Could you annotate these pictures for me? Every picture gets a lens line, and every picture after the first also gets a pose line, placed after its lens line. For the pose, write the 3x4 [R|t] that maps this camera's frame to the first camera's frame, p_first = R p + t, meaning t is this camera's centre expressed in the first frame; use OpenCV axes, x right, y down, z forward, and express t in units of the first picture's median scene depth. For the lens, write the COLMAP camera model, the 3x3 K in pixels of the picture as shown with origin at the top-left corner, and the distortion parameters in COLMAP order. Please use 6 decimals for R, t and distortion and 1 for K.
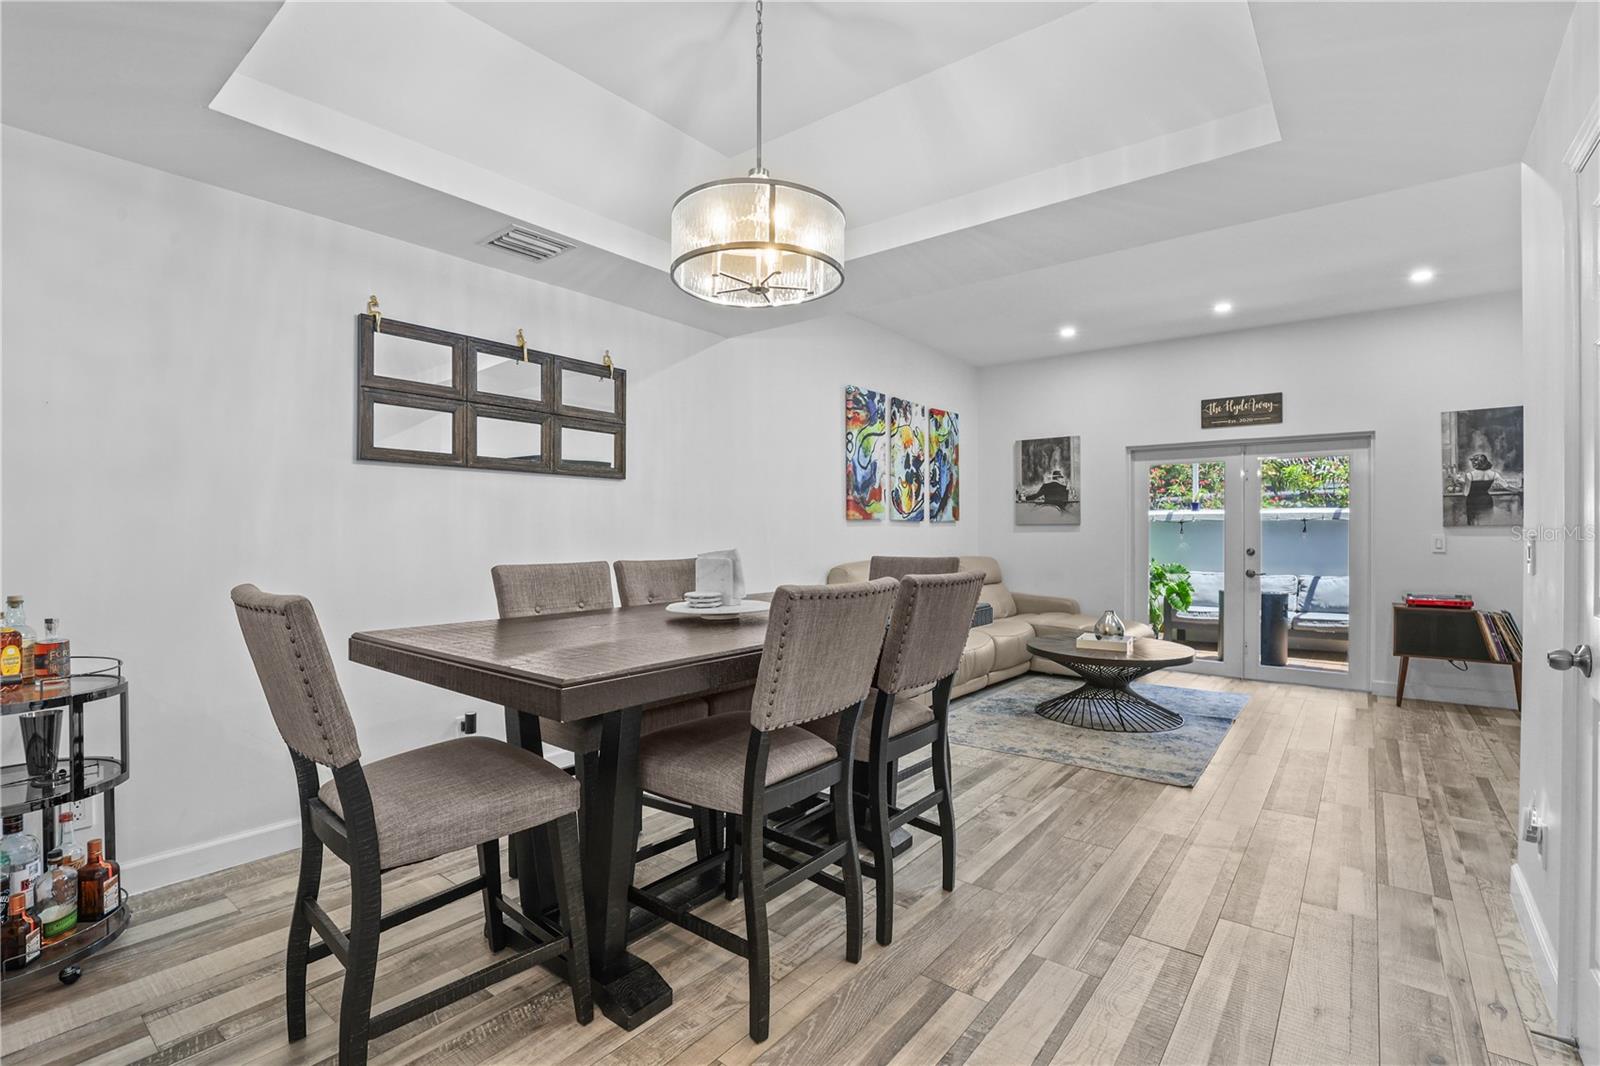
lens RADIAL K [[729.0, 0, 795.4], [0, 729.0, 528.7], [0, 0, 1]] dist [-0.018079, 0.000030]
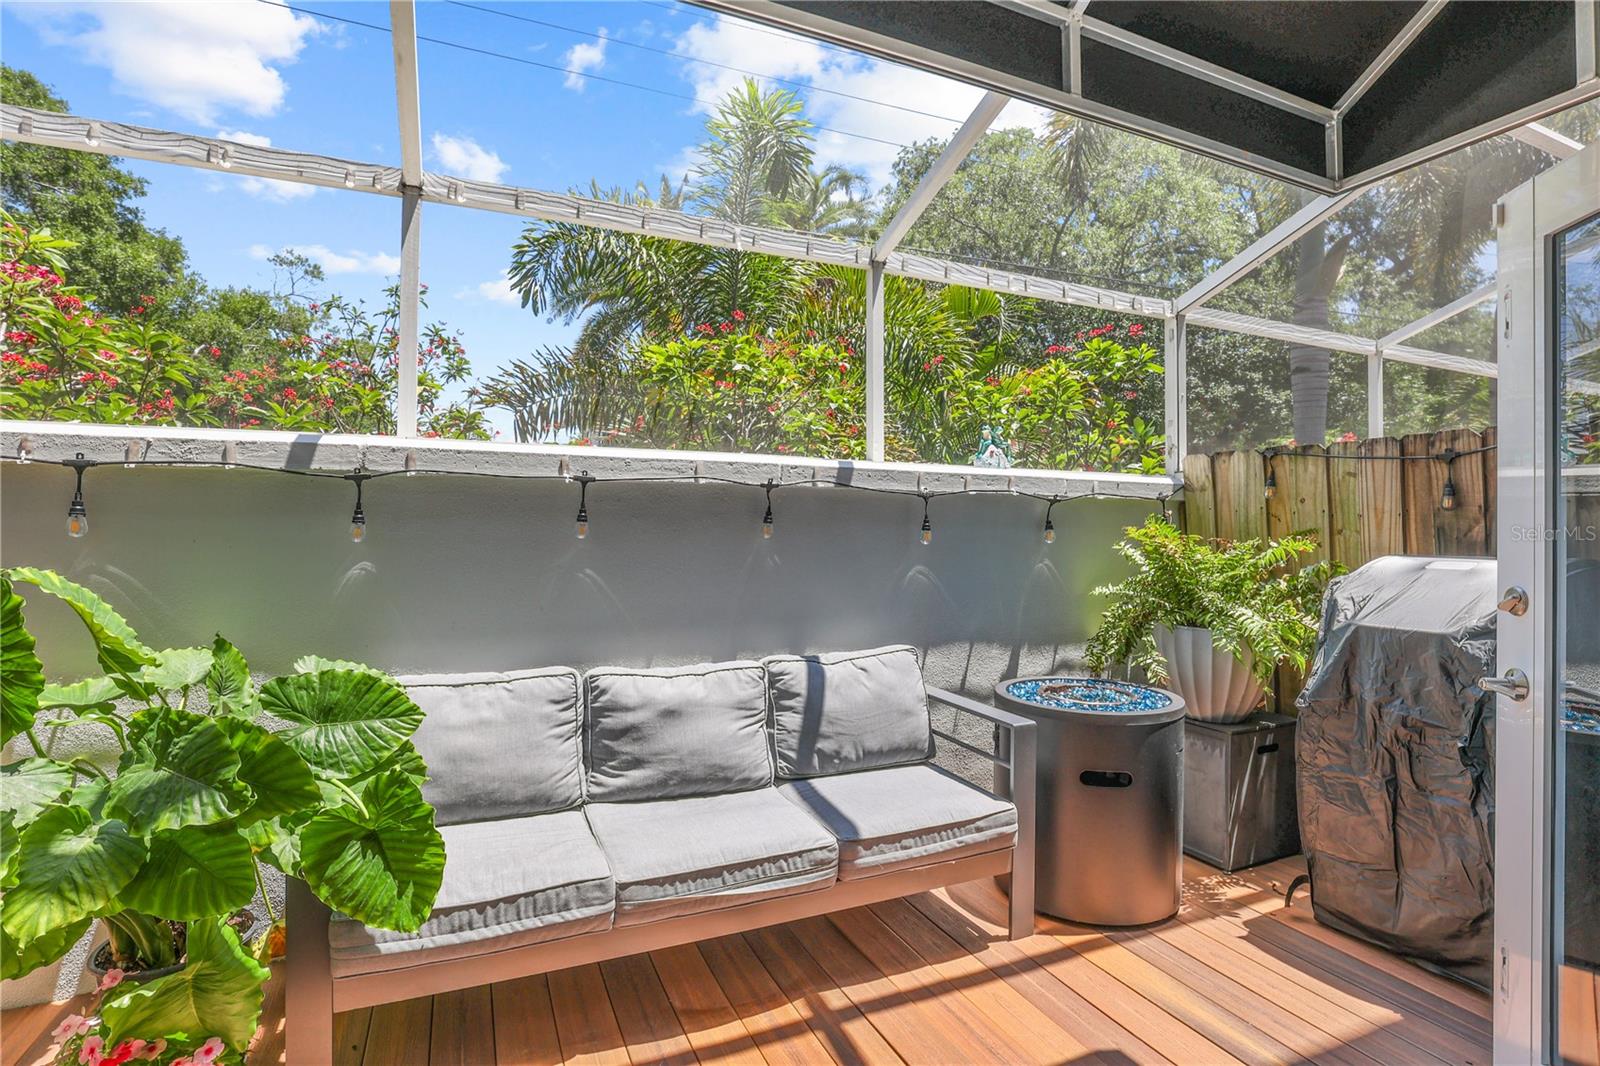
lens RADIAL K [[631.9, 0, 771.7], [0, 631.9, 539.7], [0, 0, 1]] dist [0.000093, 0.000010]
pose [[0.405134, 0.004208, 0.914247, 0.542786], [-0.007017, 0.999974, -0.001494, 0.015915], [-0.914230, -0.005810, 0.405153, 1.085247]]
